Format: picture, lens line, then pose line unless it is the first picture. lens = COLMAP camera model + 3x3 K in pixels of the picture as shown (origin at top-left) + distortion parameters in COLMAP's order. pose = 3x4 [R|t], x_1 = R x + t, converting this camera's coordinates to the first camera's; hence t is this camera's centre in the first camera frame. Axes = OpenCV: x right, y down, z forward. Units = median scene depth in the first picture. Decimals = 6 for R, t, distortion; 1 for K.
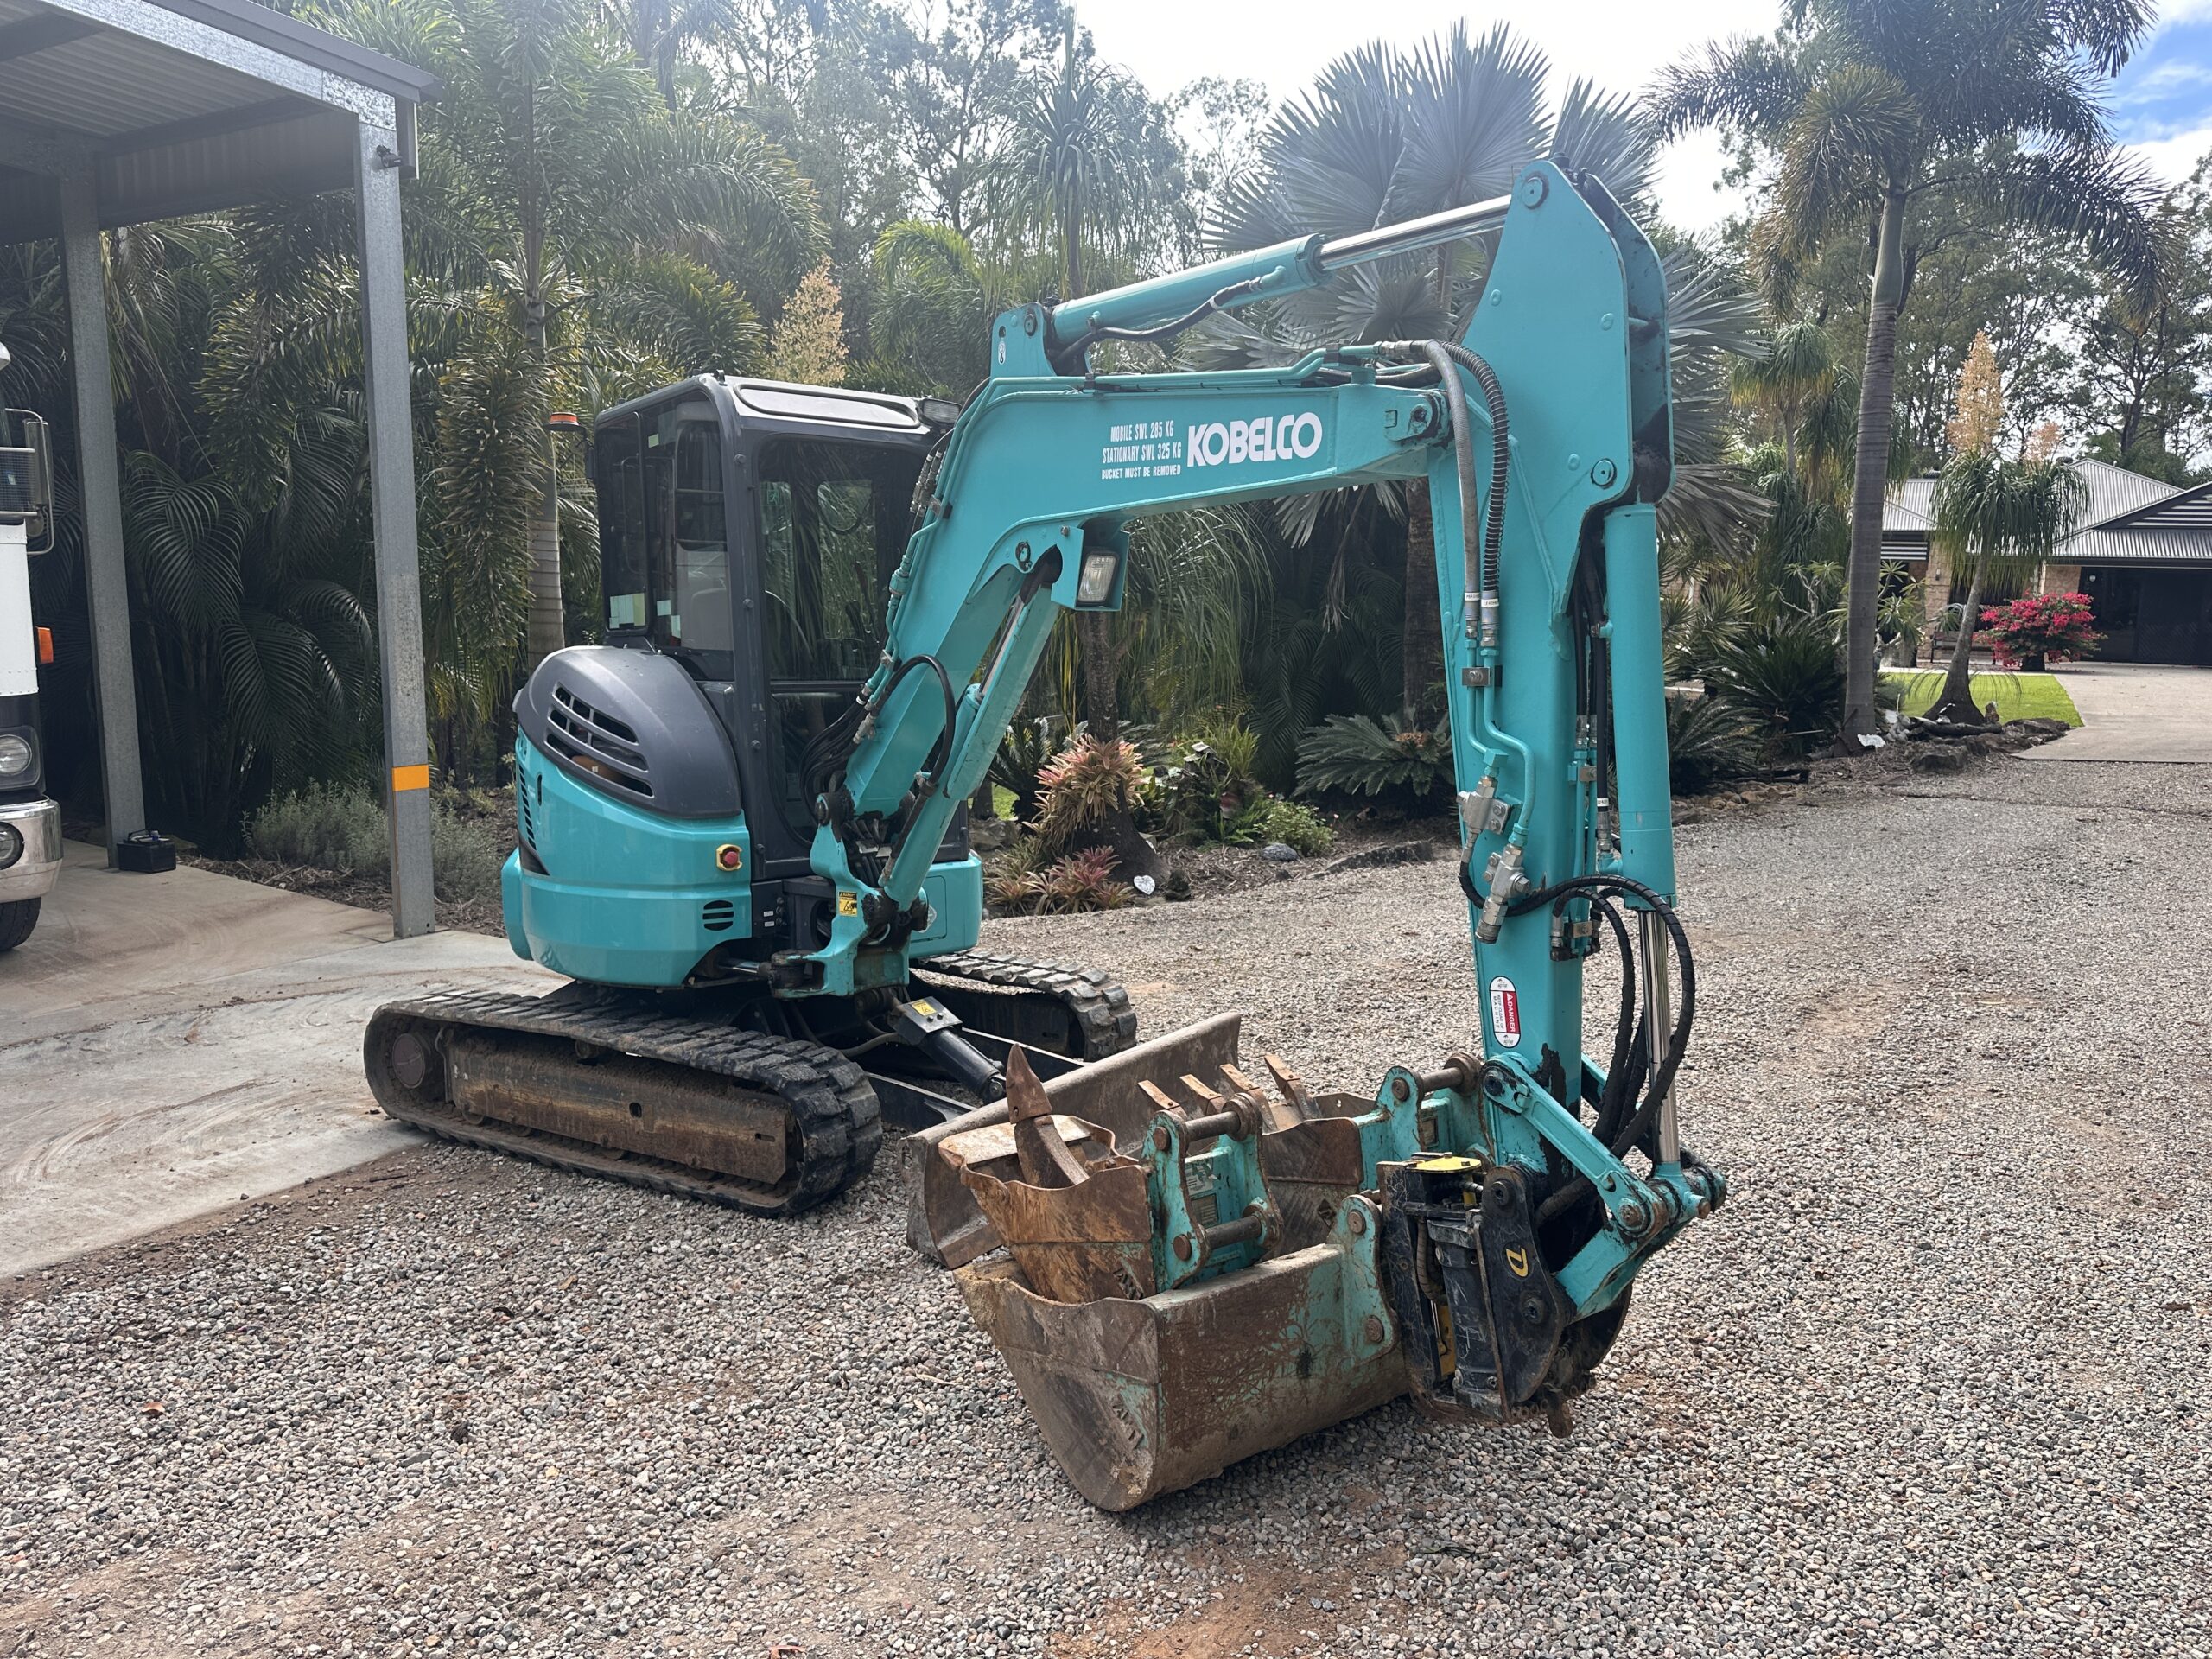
lens RADIAL K [[1550.2, 0, 1113.0], [0, 1550.2, 811.7], [0, 0, 1]] dist [0.052954, -0.064722]
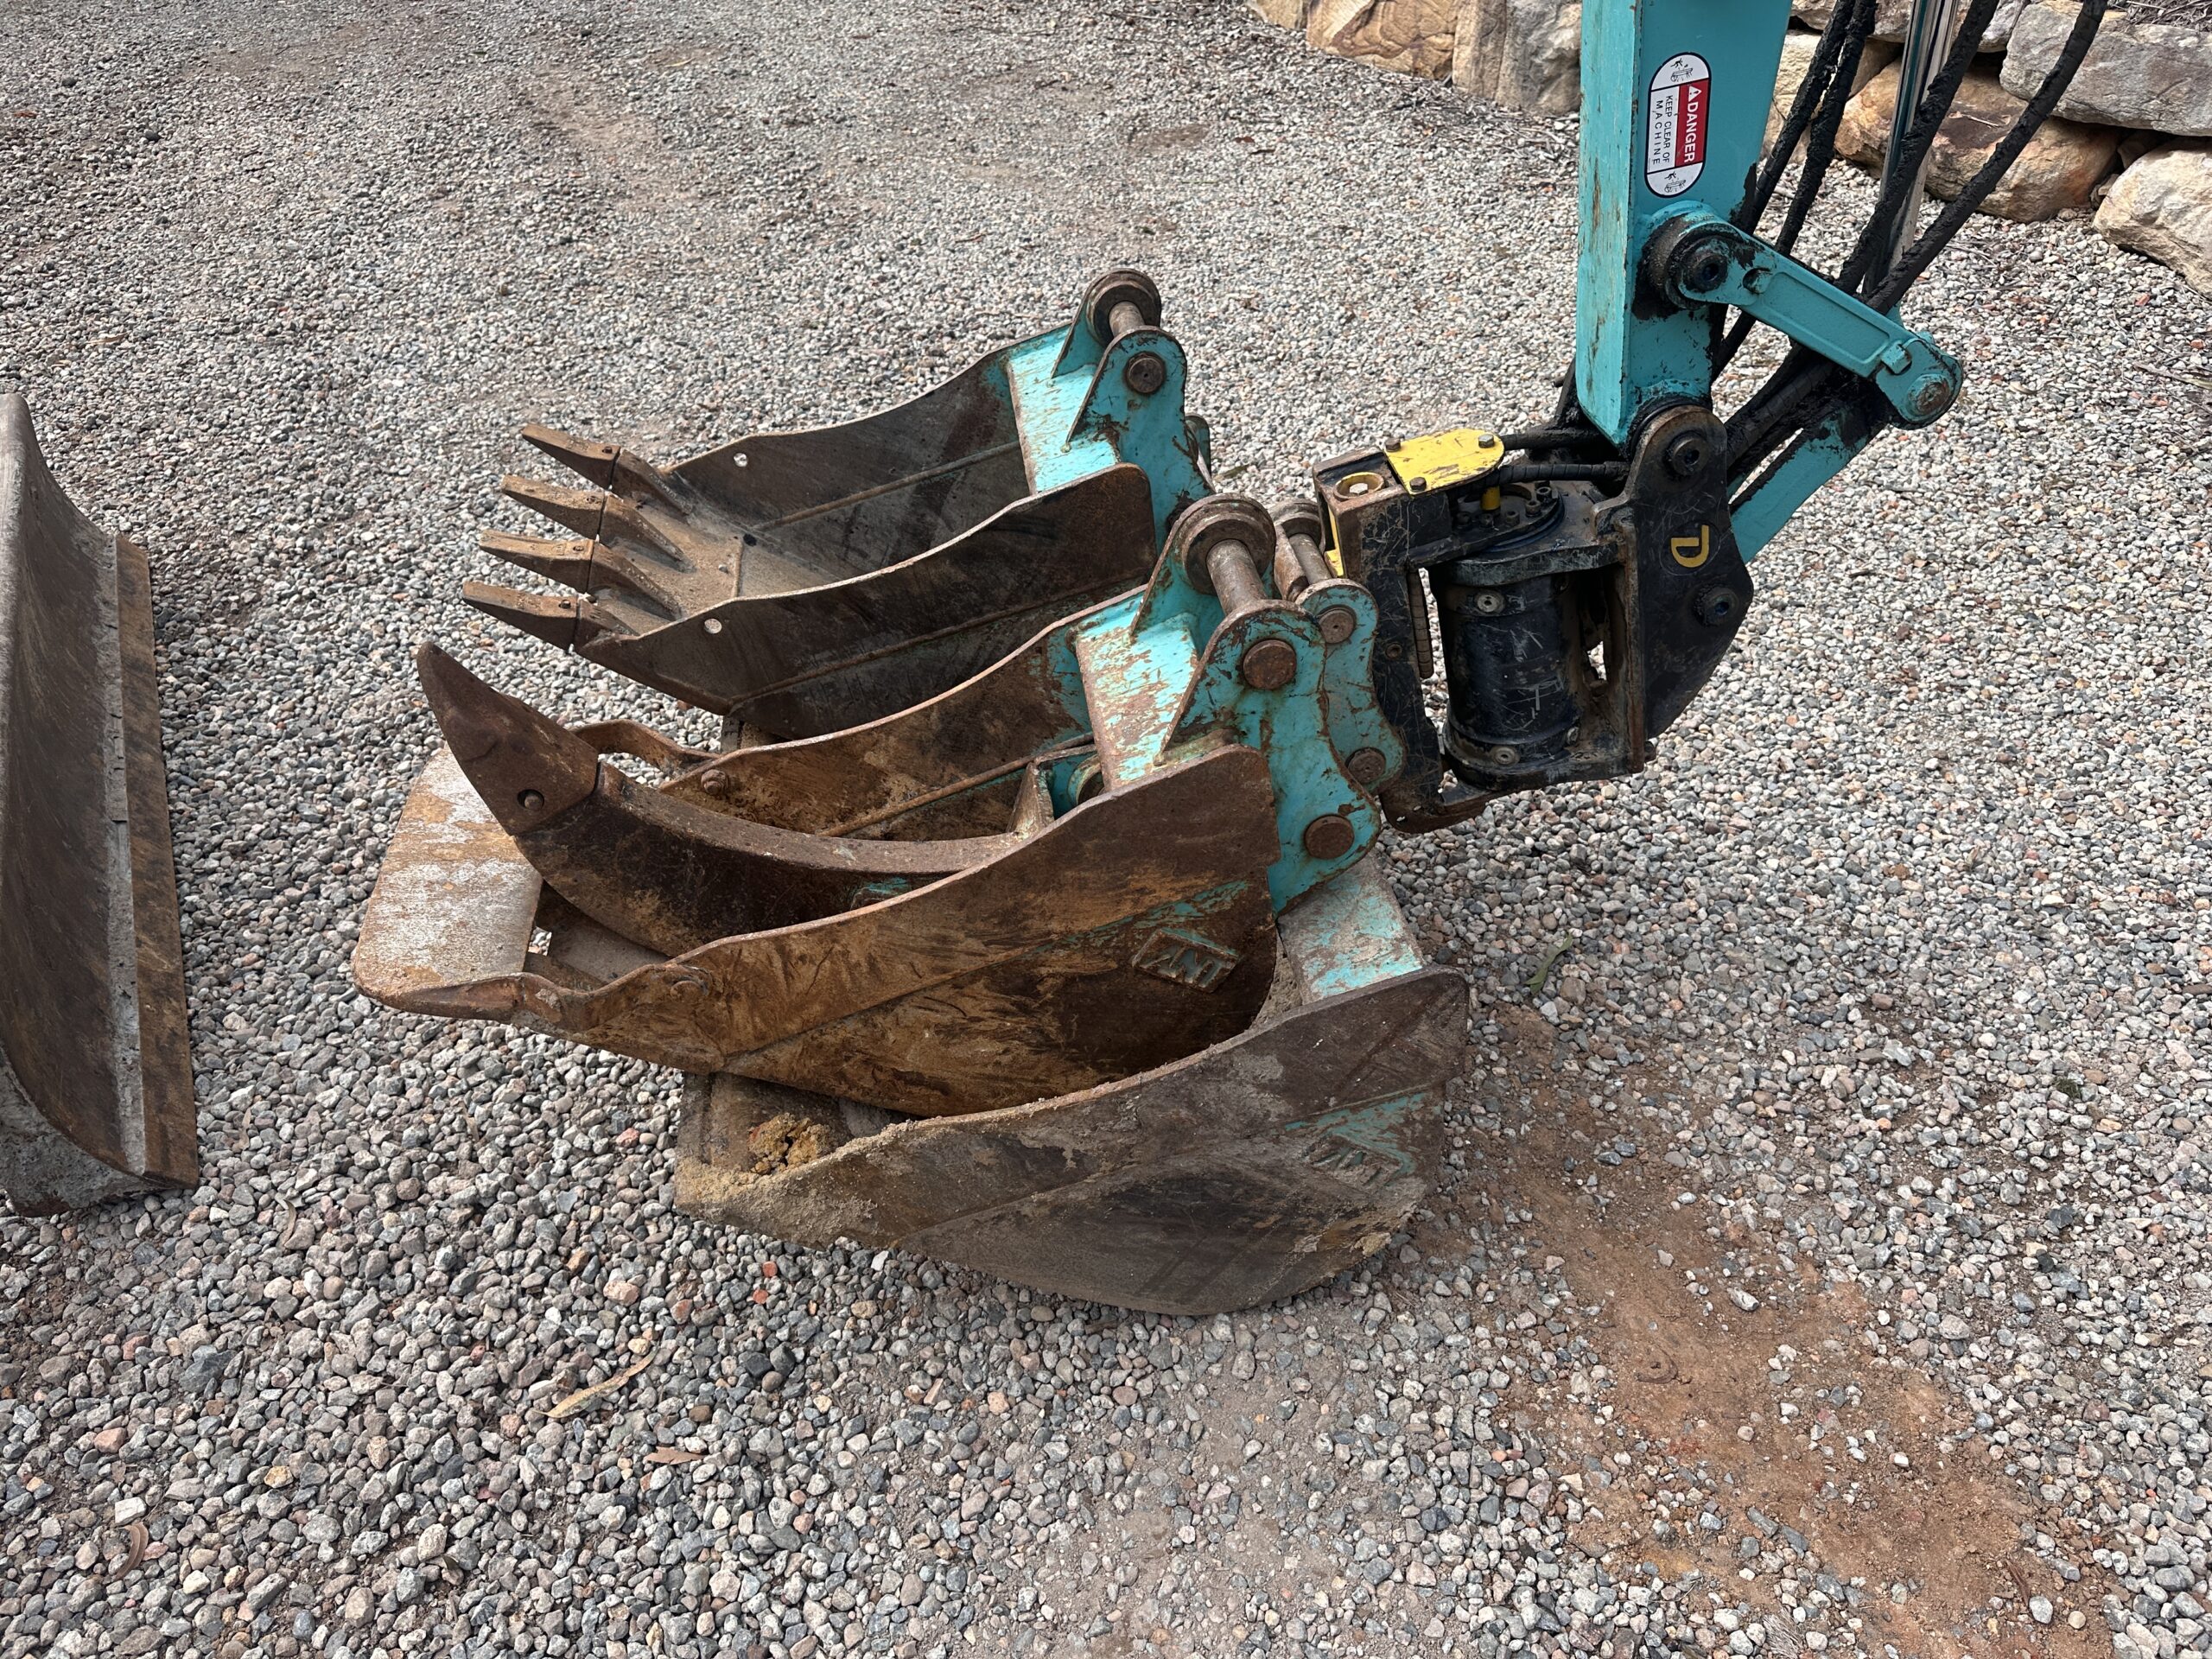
lens RADIAL K [[1550.2, 0, 1097.9], [0, 1550.2, 814.3], [0, 0, 1]] dist [0.052954, -0.064722]
pose [[0.480653, -0.547285, 0.685165, -0.198635], [0.118497, 0.814709, 0.567633, -0.002507], [-0.868868, -0.191645, 0.456444, 0.544260]]
